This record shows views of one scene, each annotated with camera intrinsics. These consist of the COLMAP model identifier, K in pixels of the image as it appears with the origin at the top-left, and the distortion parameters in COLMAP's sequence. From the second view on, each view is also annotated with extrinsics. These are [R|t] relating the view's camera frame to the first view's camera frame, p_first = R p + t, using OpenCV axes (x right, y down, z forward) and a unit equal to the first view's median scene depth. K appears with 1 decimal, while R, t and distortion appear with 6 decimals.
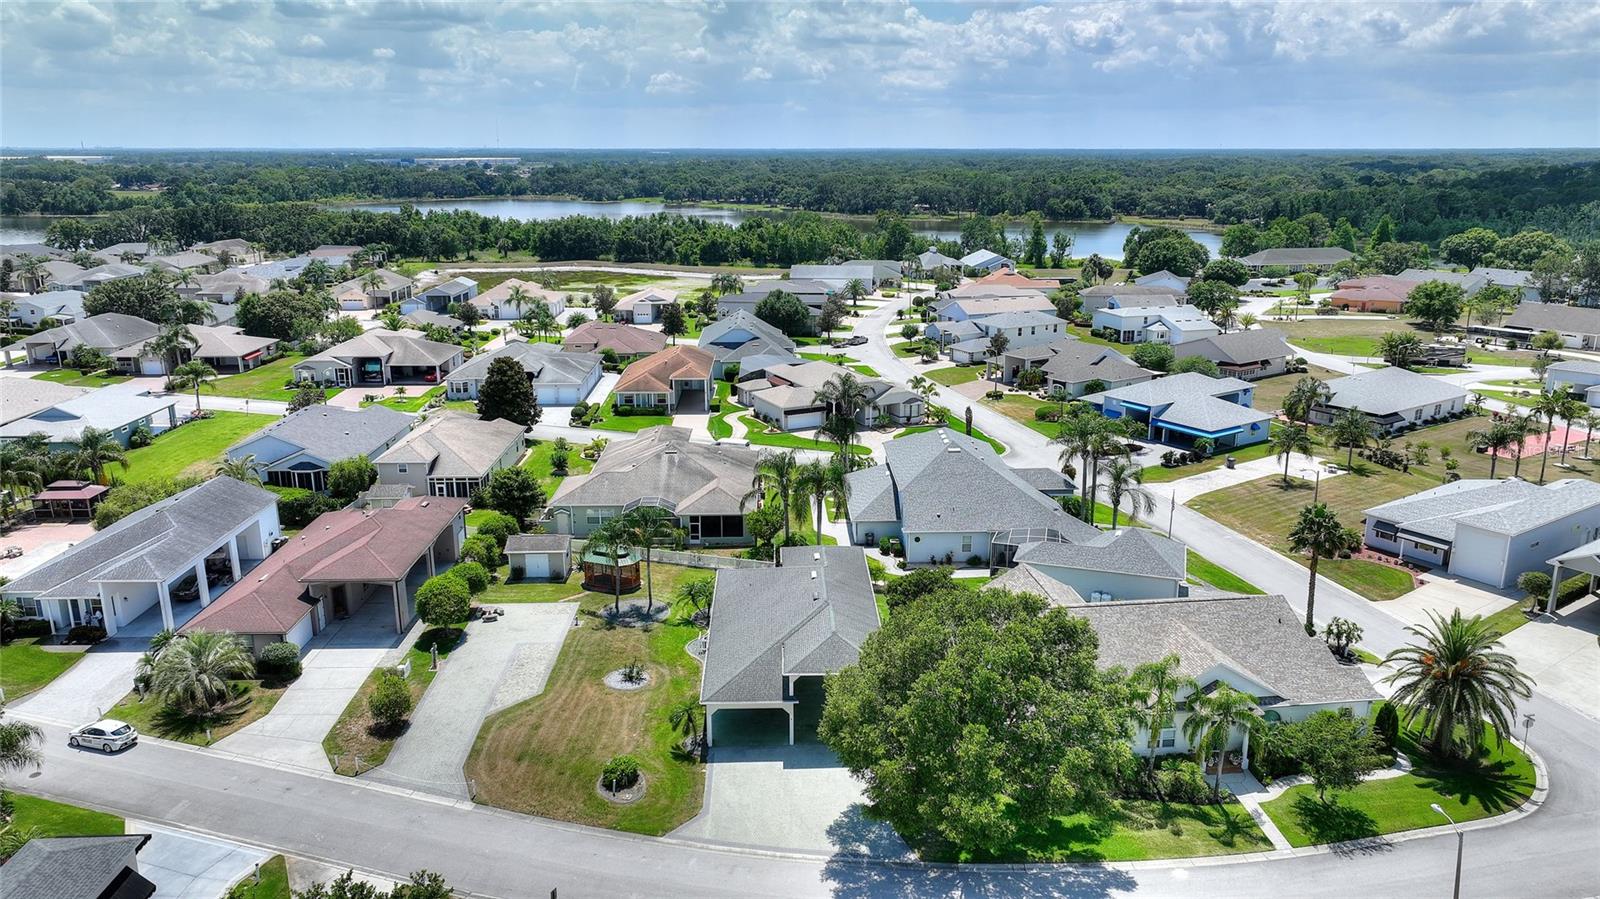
lens RADIAL K [[1124.8, 0, 795.8], [0, 1124.8, 443.4], [0, 0, 1]] dist [0.002072, 0.010683]
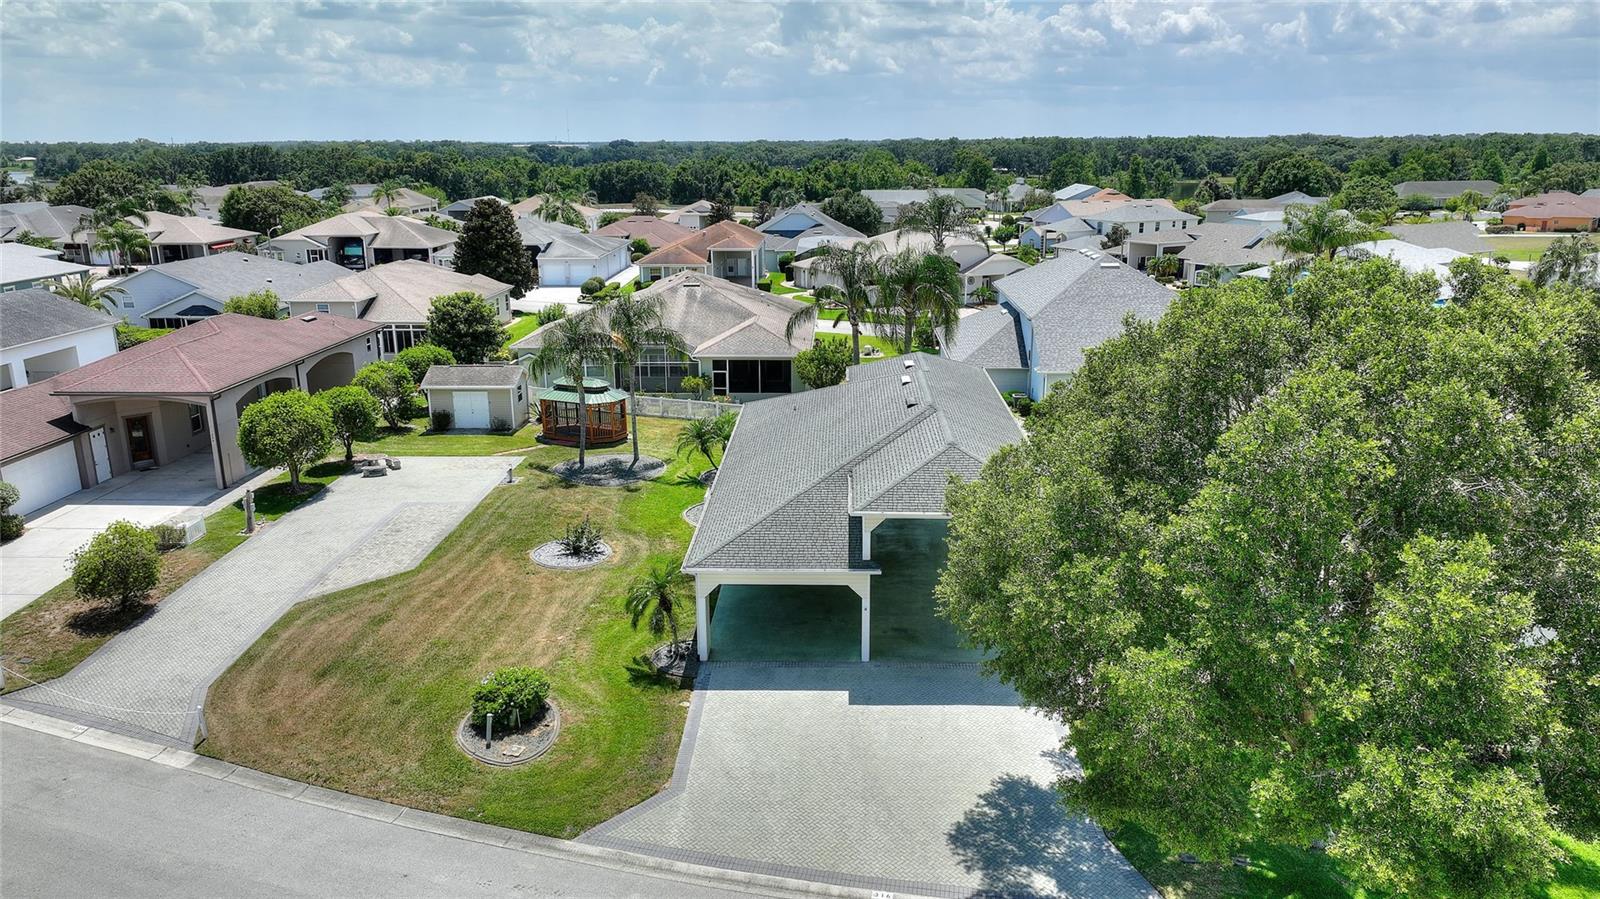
lens RADIAL K [[1124.8, 0, 799.4], [0, 1124.8, 450.0], [0, 0, 1]] dist [0.002072, 0.010683]
pose [[0.998418, 0.013040, -0.054701, -0.006241], [-0.012428, 0.999856, 0.011517, 0.149472], [0.054844, -0.010819, 0.998436, 0.443011]]
